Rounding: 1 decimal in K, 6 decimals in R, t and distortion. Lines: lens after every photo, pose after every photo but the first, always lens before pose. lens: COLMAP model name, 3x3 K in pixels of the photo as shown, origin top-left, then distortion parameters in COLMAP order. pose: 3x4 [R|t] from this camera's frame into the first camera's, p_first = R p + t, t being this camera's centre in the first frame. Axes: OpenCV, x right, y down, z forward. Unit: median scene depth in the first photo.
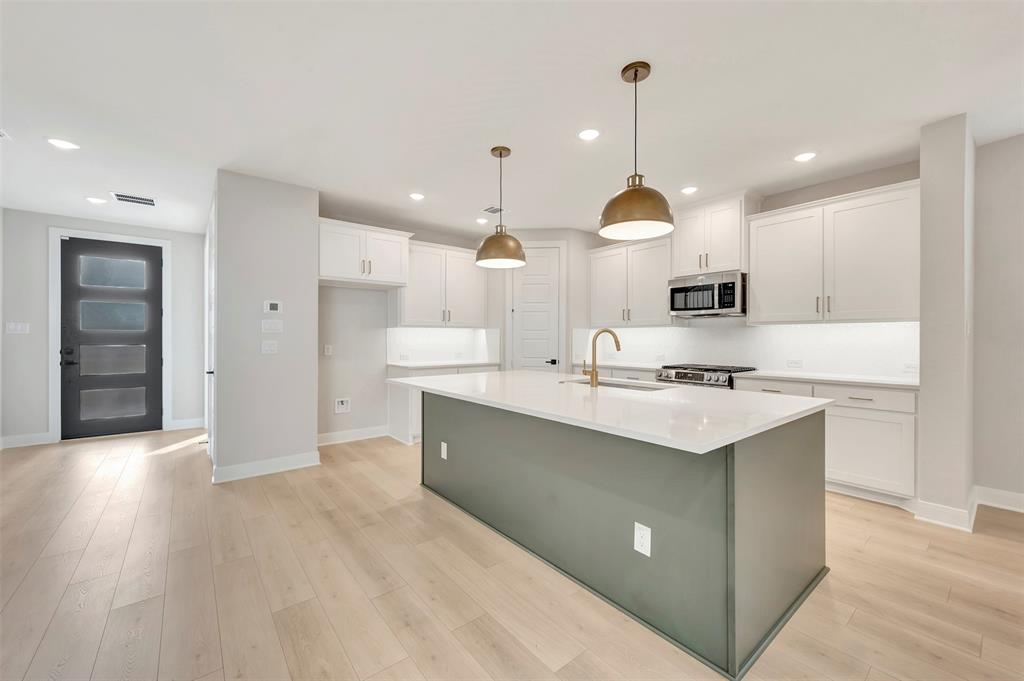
lens RADIAL K [[403.5, 0, 517.1], [0, 403.5, 338.0], [0, 0, 1]] dist [-0.000201, -0.000115]
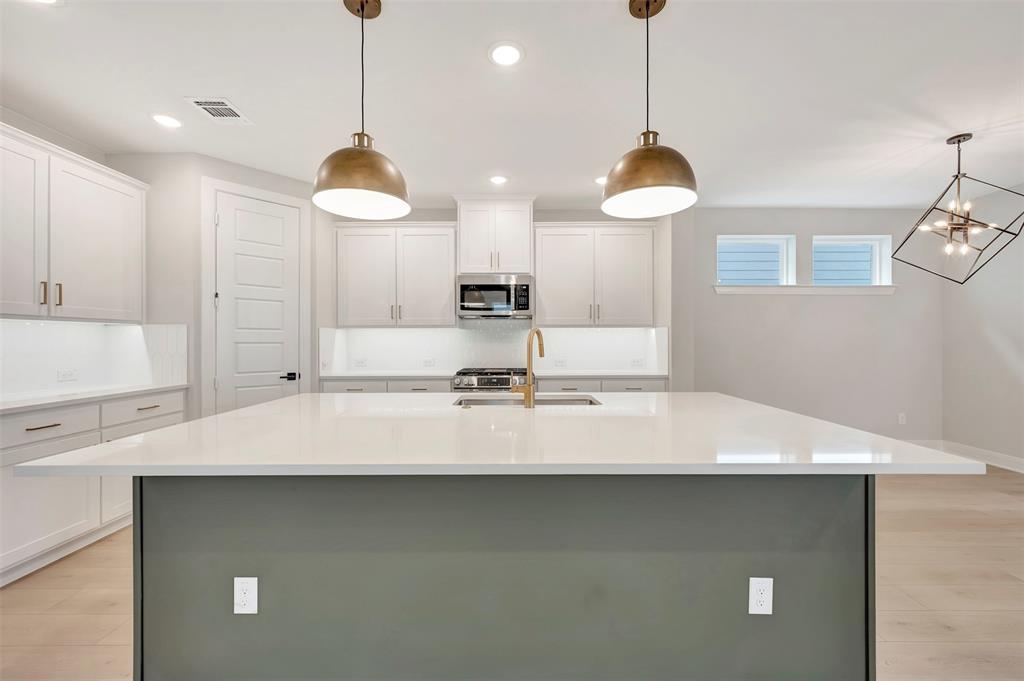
lens RADIAL K [[403.5, 0, 514.2], [0, 403.5, 340.4], [0, 0, 1]] dist [-0.000201, -0.000115]
pose [[0.632680, -0.001790, 0.774411, -0.256971], [0.003491, 0.999994, -0.000541, 0.000633], [-0.774405, 0.003045, 0.632682, 0.375812]]
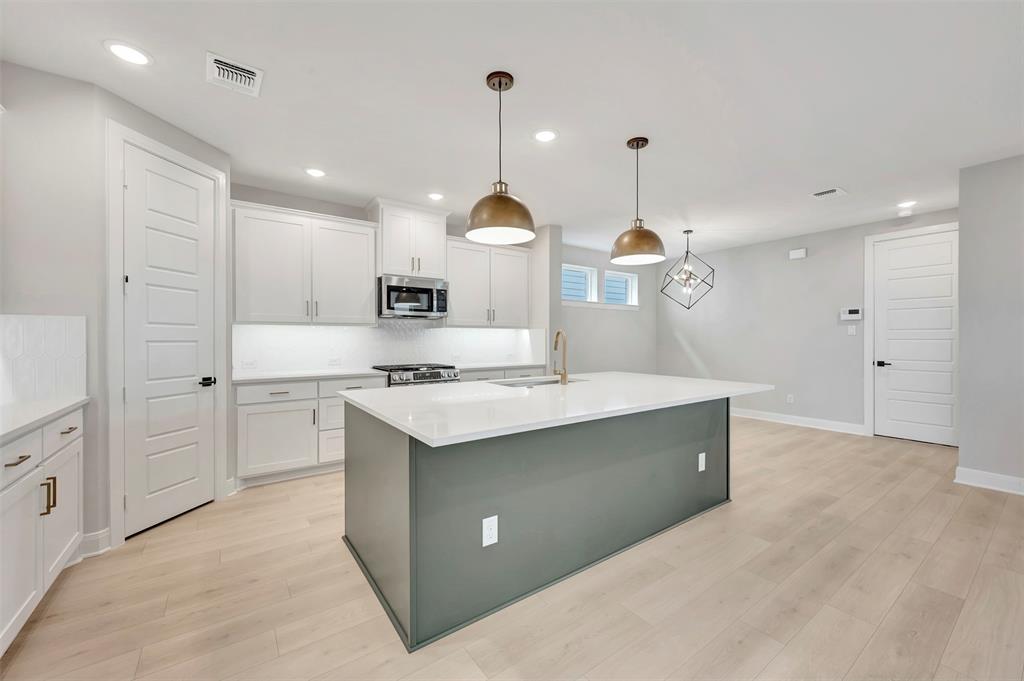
lens RADIAL K [[403.5, 0, 516.2], [0, 403.5, 339.9], [0, 0, 1]] dist [-0.000201, -0.000115]
pose [[0.059263, -0.004273, 0.998233, -0.580921], [0.001565, 0.999990, 0.004188, -0.000759], [-0.998241, 0.001314, 0.059269, 0.707416]]
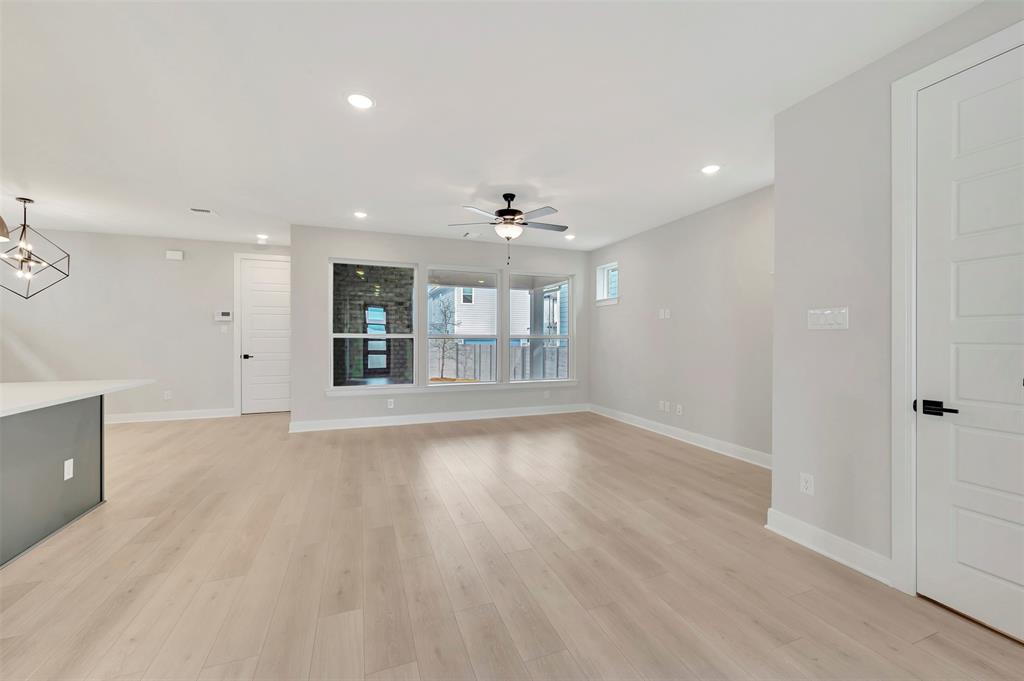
lens RADIAL K [[403.5, 0, 515.9], [0, 403.5, 338.4], [0, 0, 1]] dist [-0.000201, -0.000115]
pose [[-0.950831, -0.004478, 0.309679, -0.752703], [-0.002988, 0.999982, 0.005286, -0.002379], [-0.309697, 0.004101, -0.950827, 0.822678]]
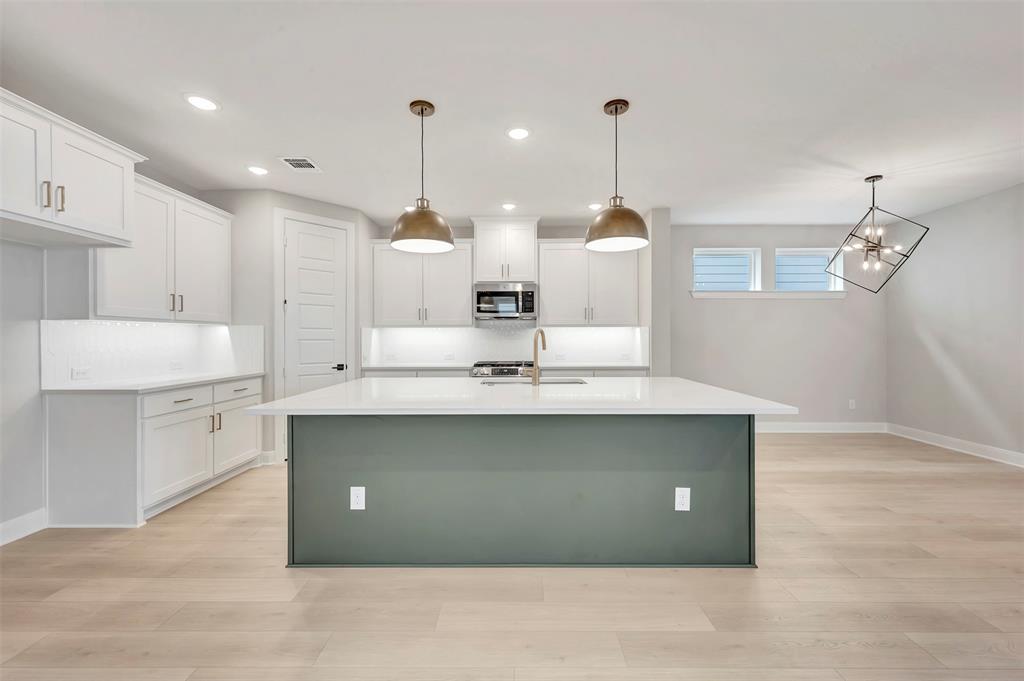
lens RADIAL K [[403.5, 0, 514.6], [0, 403.5, 337.3], [0, 0, 1]] dist [-0.000201, -0.000115]
pose [[0.638324, -0.001280, 0.769766, -0.417390], [0.003886, 0.999991, -0.001559, 0.000801], [-0.769758, 0.003987, 0.638324, 0.259991]]
